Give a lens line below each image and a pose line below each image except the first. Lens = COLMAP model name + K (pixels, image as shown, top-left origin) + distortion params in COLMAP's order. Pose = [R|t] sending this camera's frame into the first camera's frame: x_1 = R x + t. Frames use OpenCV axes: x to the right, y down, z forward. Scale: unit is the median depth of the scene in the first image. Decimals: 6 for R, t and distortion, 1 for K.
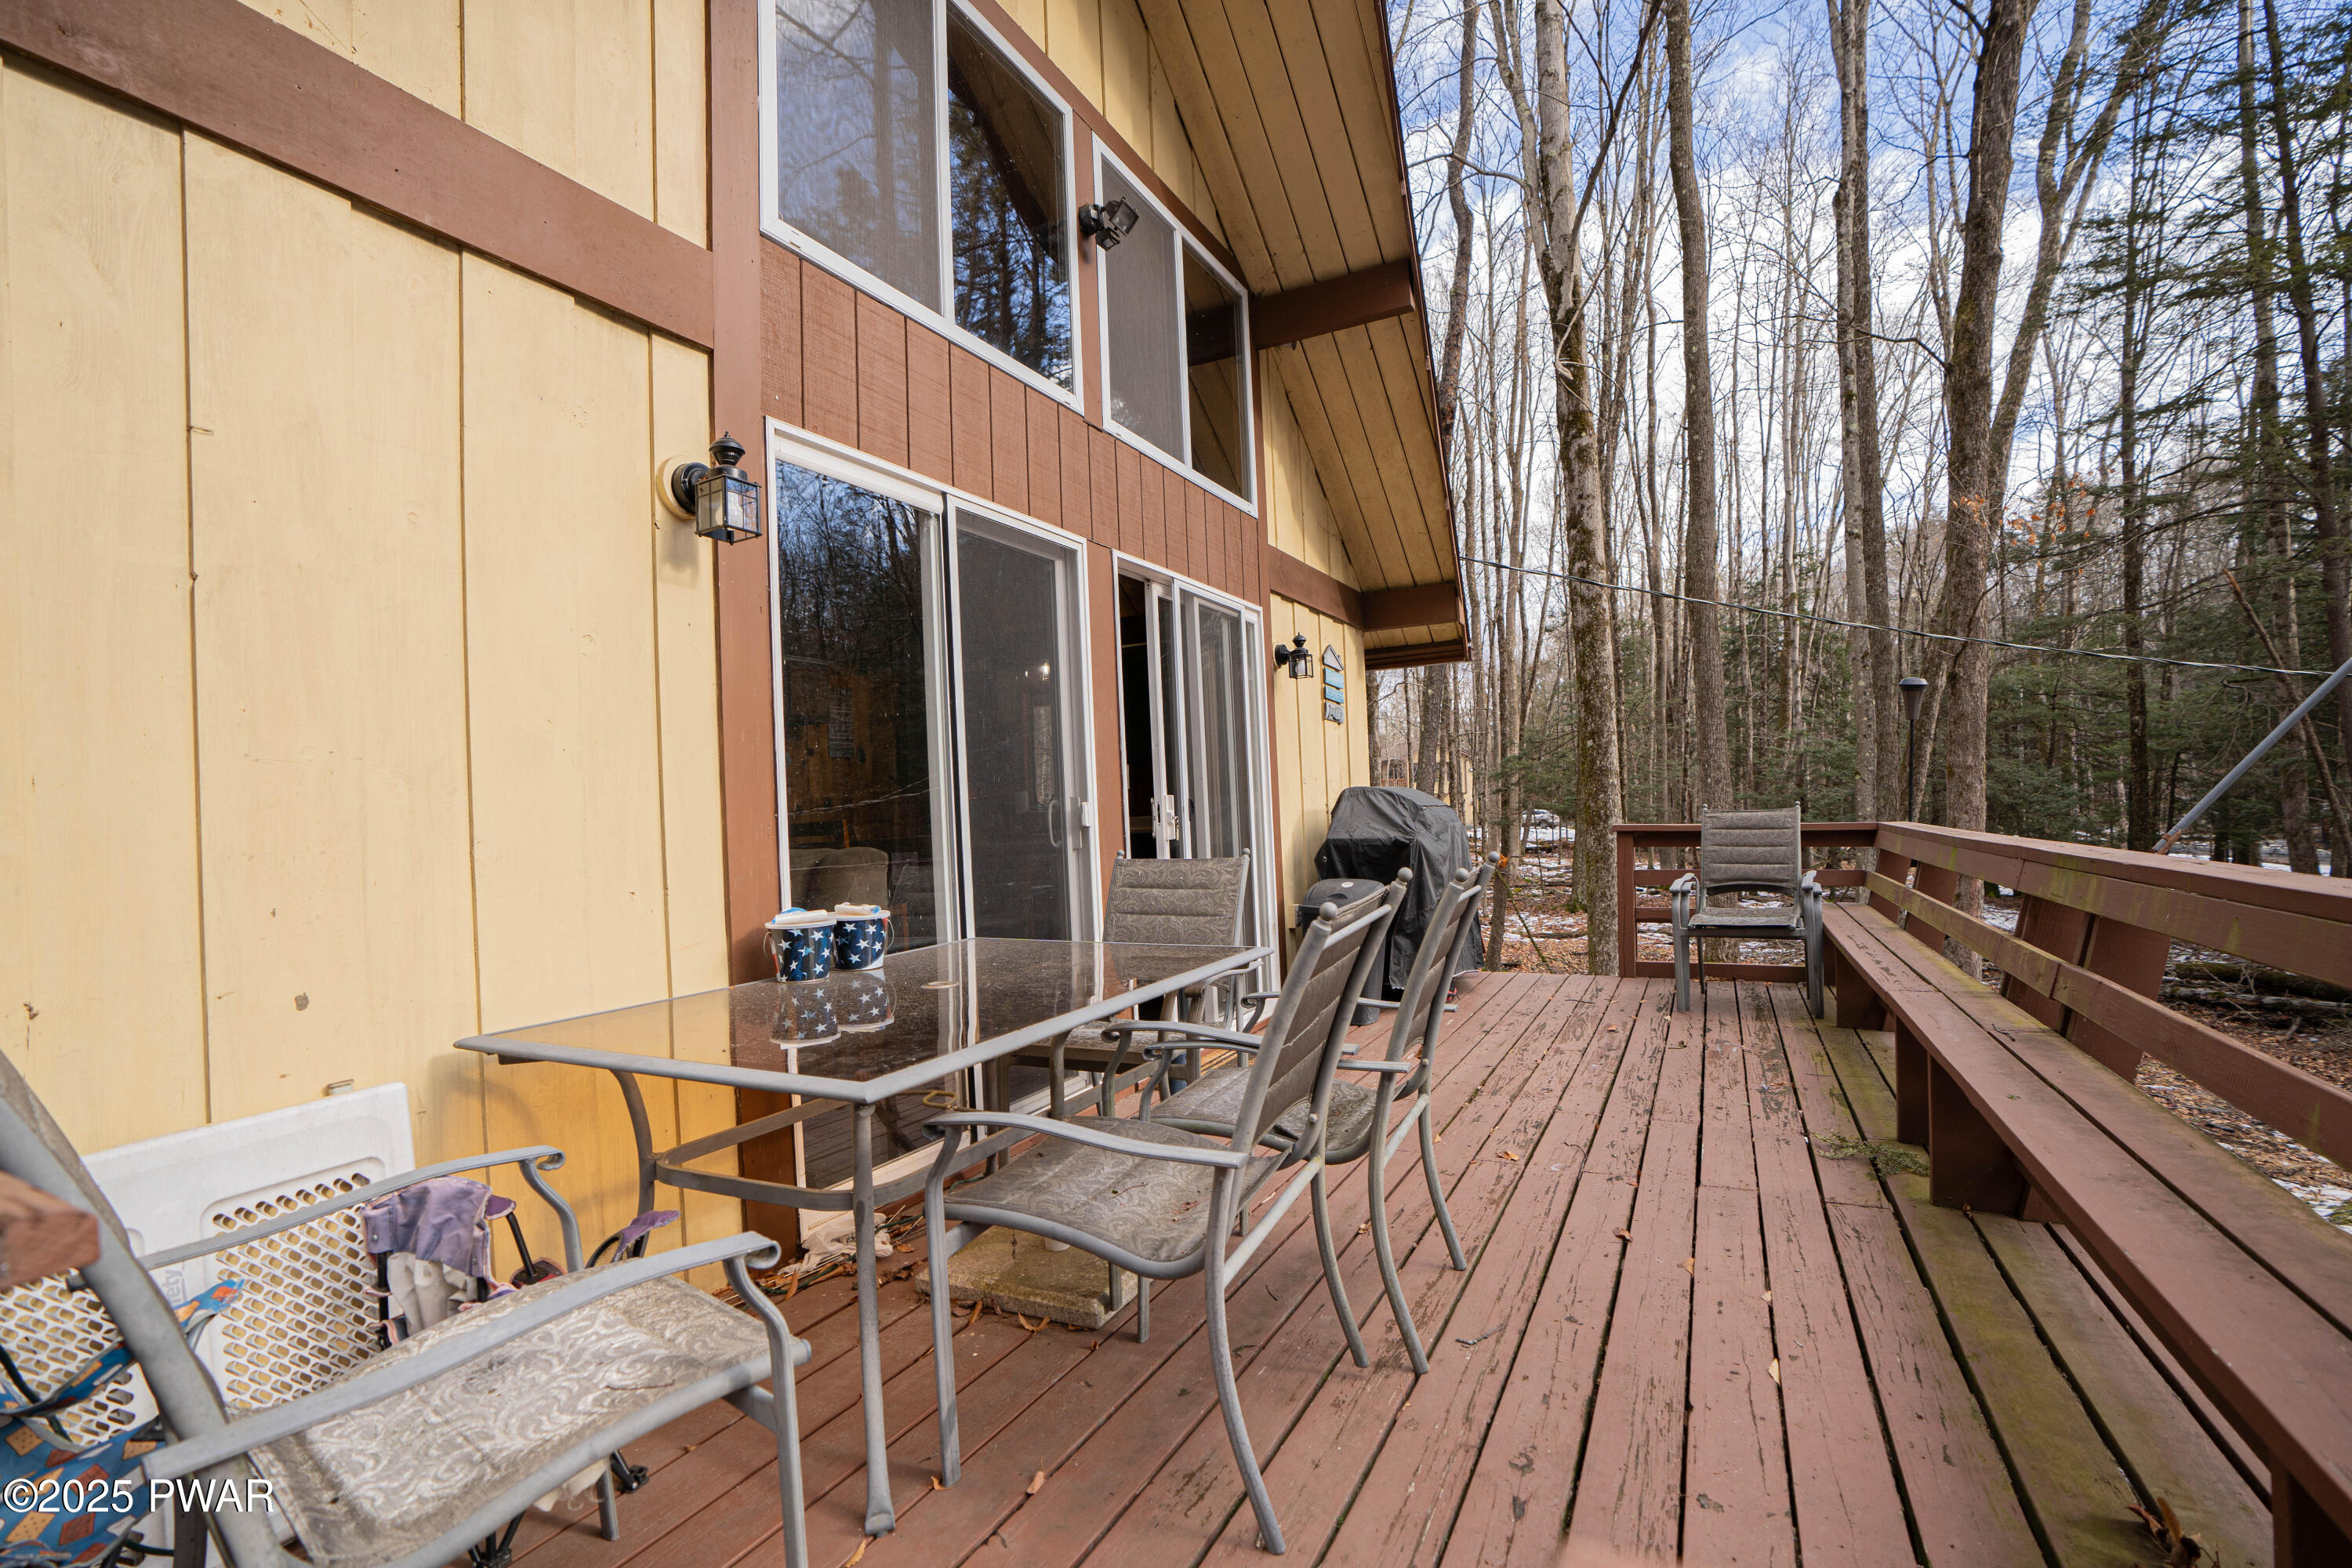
lens RADIAL K [[1089.7, 0, 1176.0], [0, 1089.7, 784.0], [0, 0, 1]] dist [-0.066113, 0.025077]
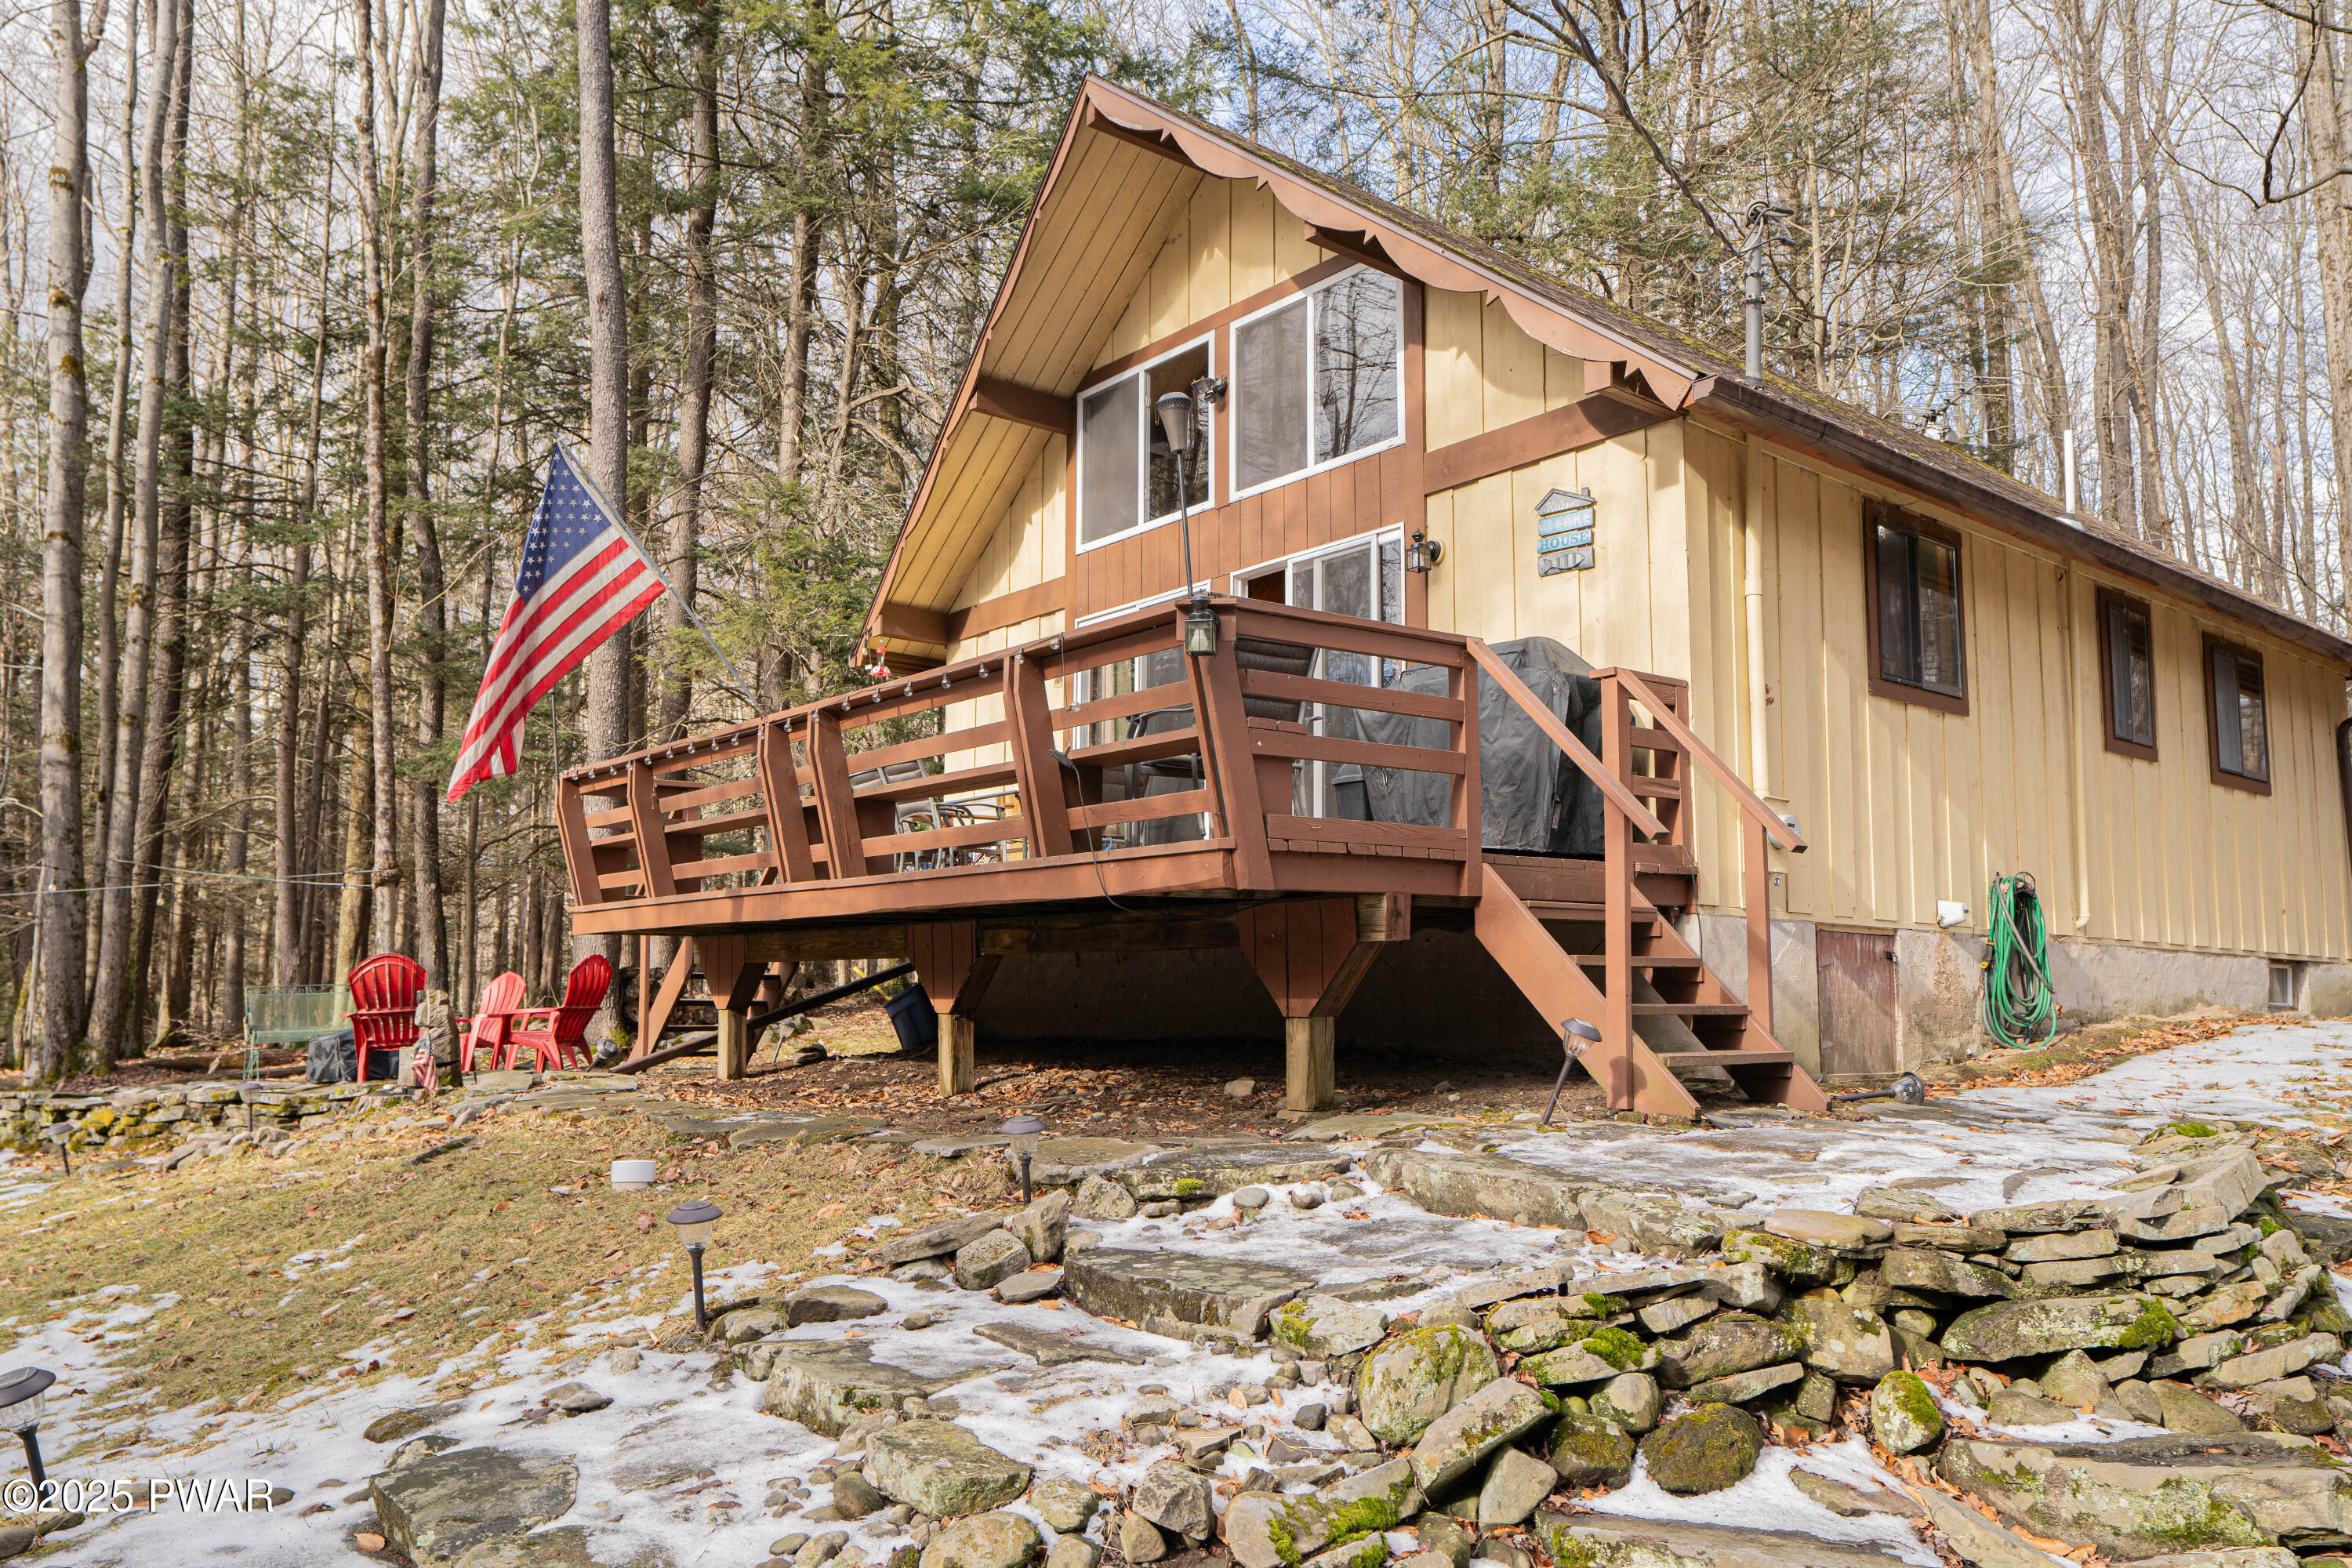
lens RADIAL K [[1665.6, 0, 1181.5], [0, 1665.6, 819.4], [0, 0, 1]] dist [0.009549, 0.001045]
pose [[-0.397960, -0.059209, -0.915490, 2.068045], [0.040580, 0.995802, -0.082043, 0.334266], [0.916505, -0.069800, -0.393887, 1.714525]]
